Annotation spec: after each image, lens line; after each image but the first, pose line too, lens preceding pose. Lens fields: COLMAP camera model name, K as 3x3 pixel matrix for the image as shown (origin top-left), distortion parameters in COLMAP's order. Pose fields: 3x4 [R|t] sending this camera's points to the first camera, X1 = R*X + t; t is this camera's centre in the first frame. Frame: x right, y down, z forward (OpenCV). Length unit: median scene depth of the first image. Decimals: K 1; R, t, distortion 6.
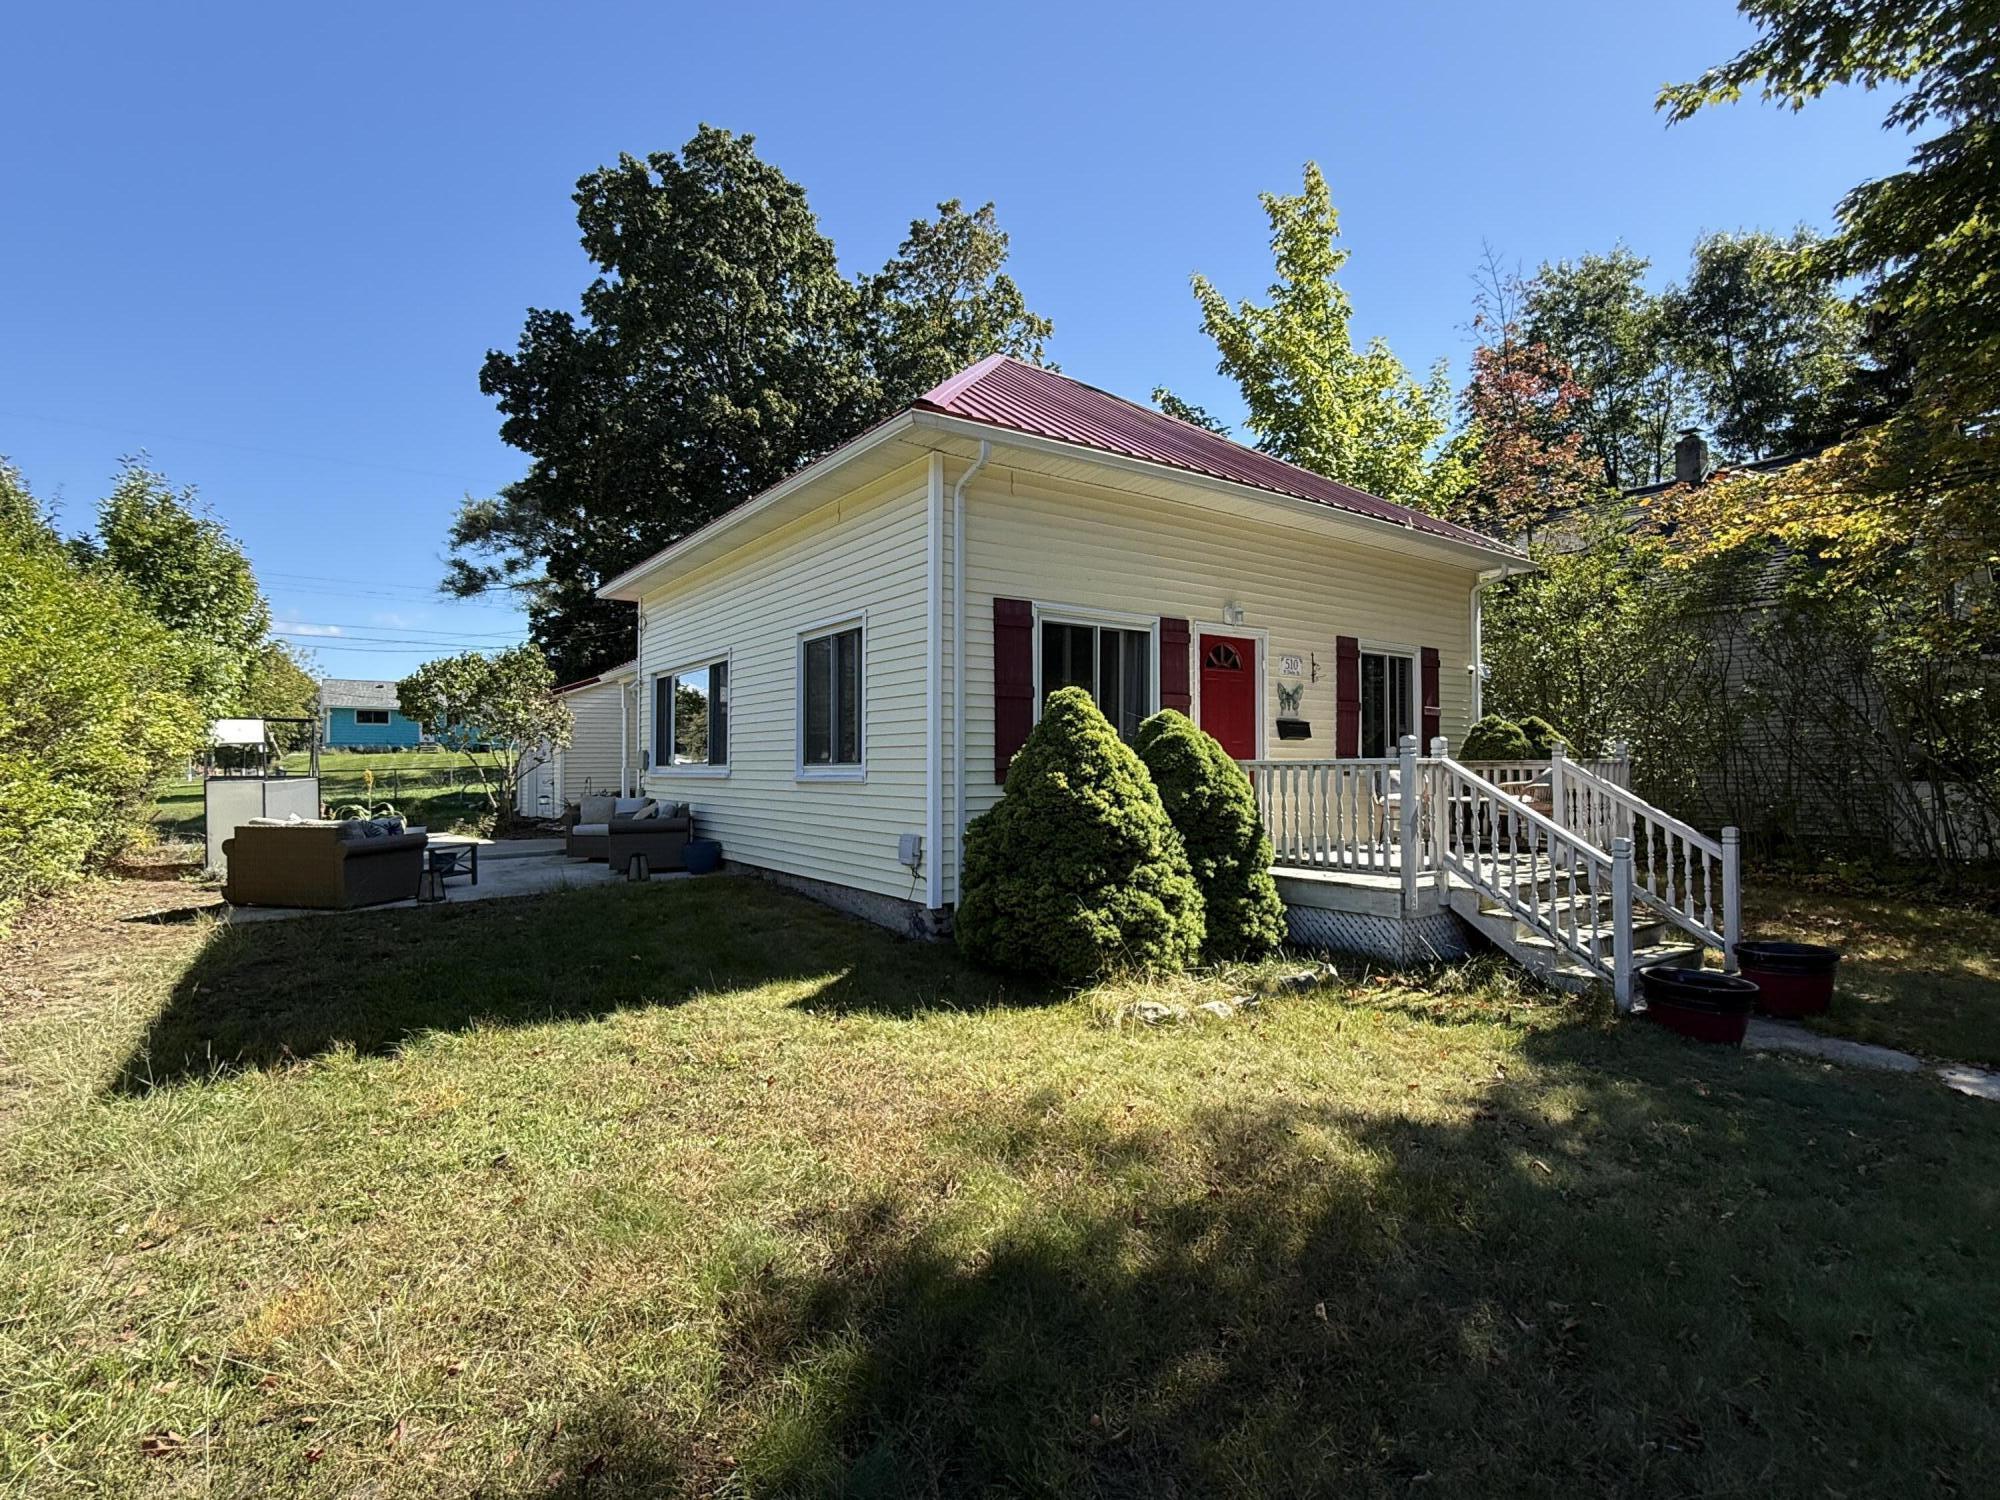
lens RADIAL K [[974.1, 0, 1000.0], [0, 974.1, 750.0], [0, 0, 1]] dist [0.029427, 0.001849]
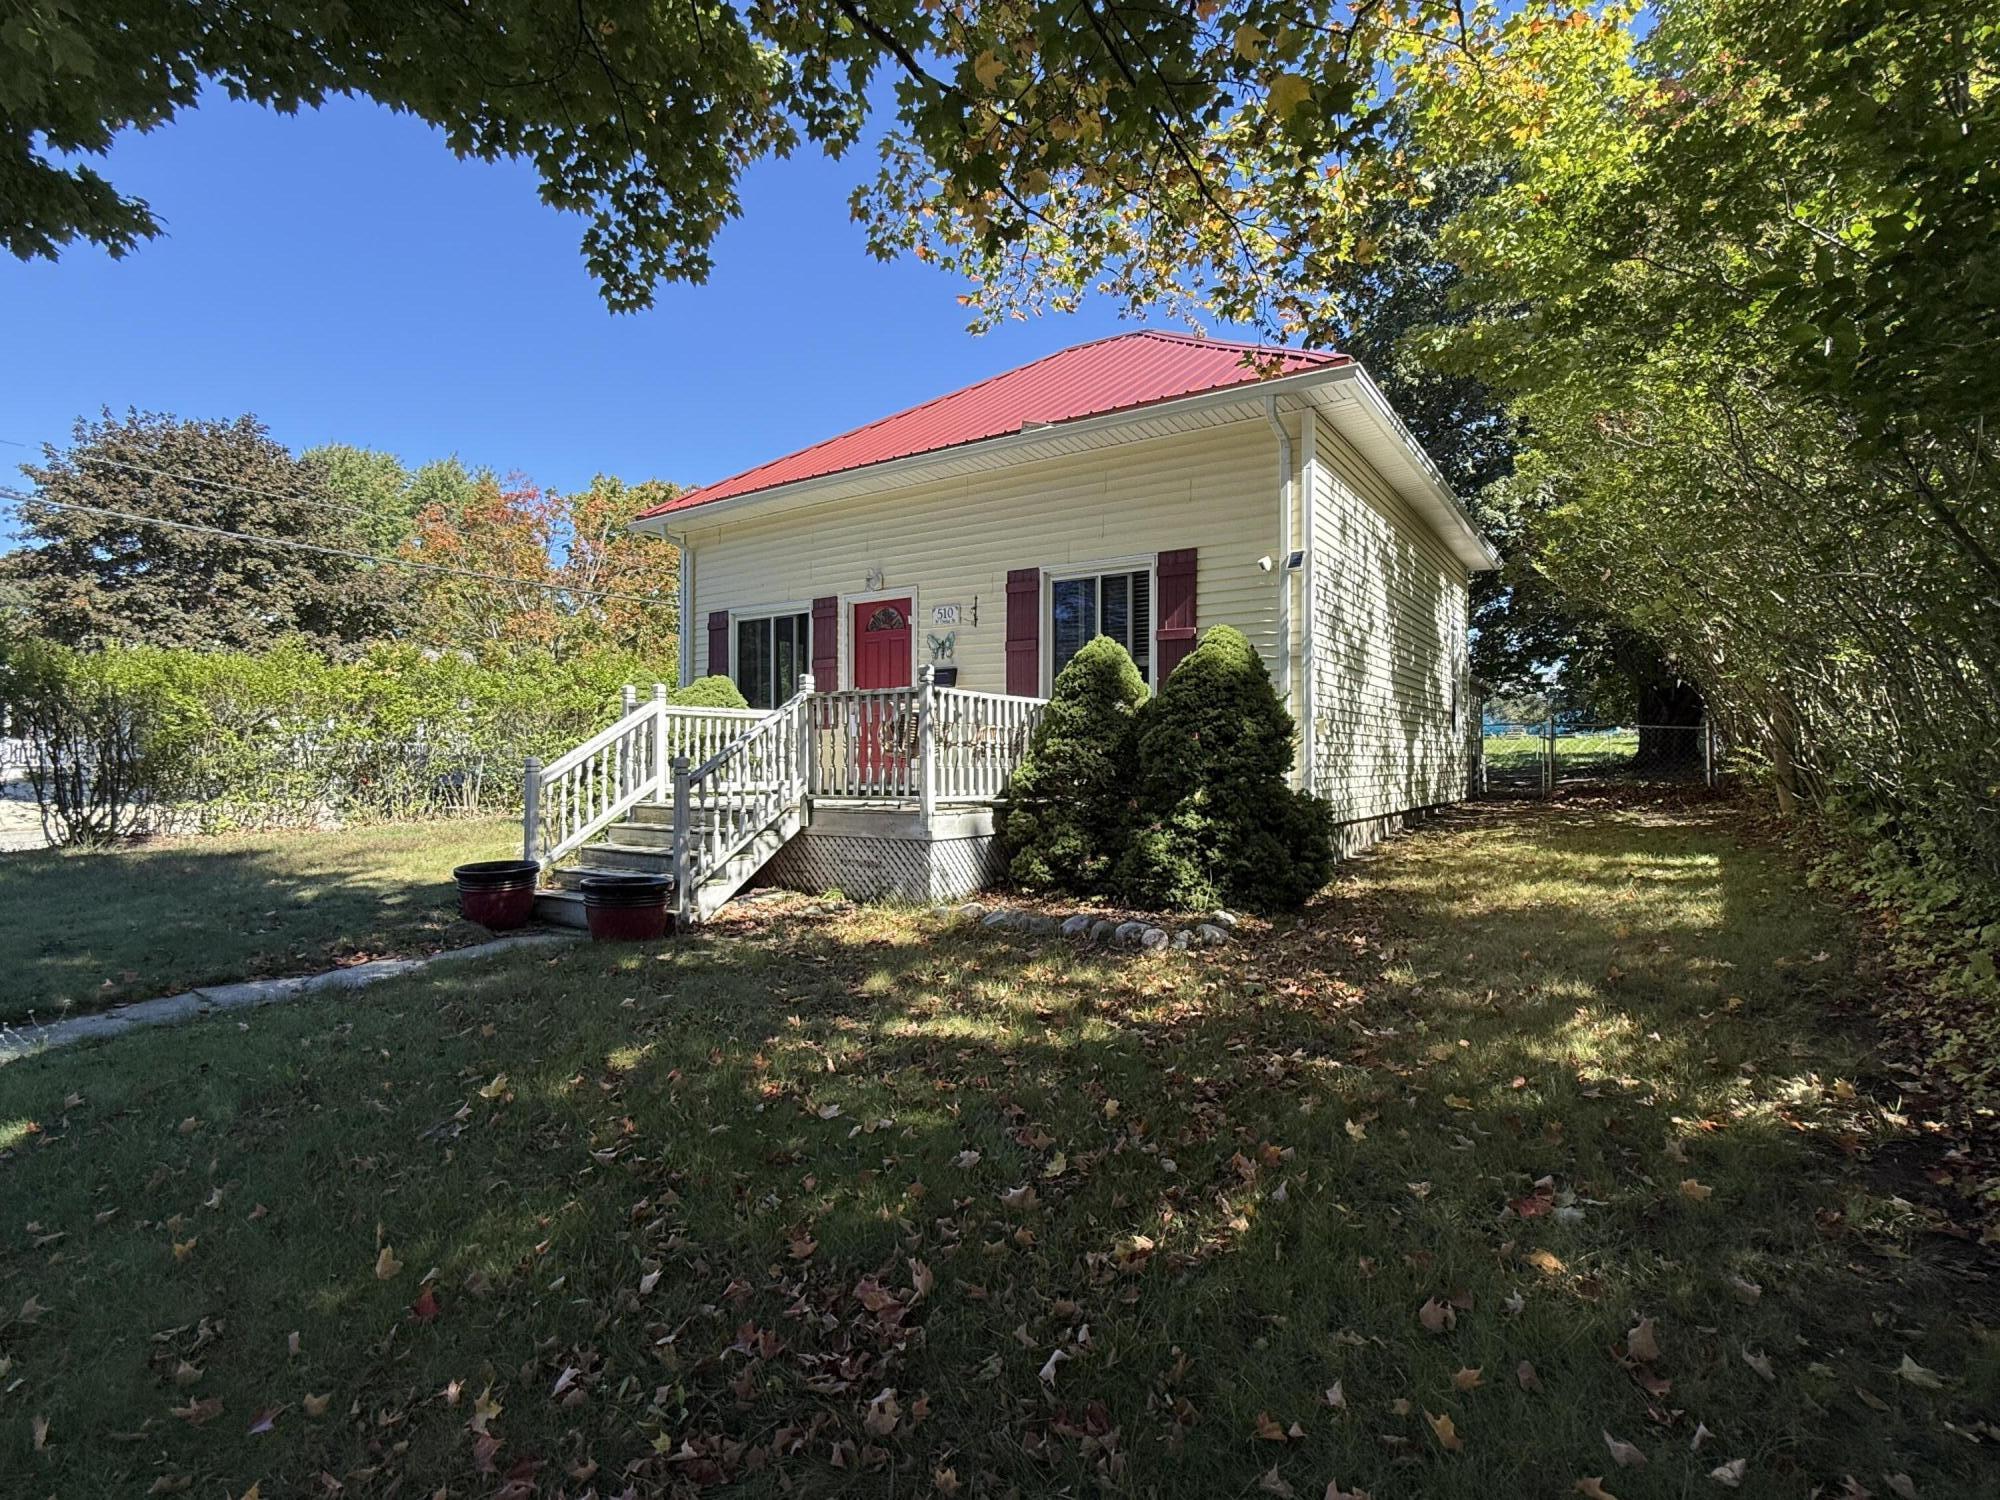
lens RADIAL K [[974.1, 0, 1000.0], [0, 974.1, 750.0], [0, 0, 1]] dist [0.029427, 0.001849]
pose [[0.345250, -0.000619, -0.938511, 1.350342], [0.024054, 0.999677, 0.008189, 0.052138], [0.938203, -0.025402, 0.345153, 0.733382]]
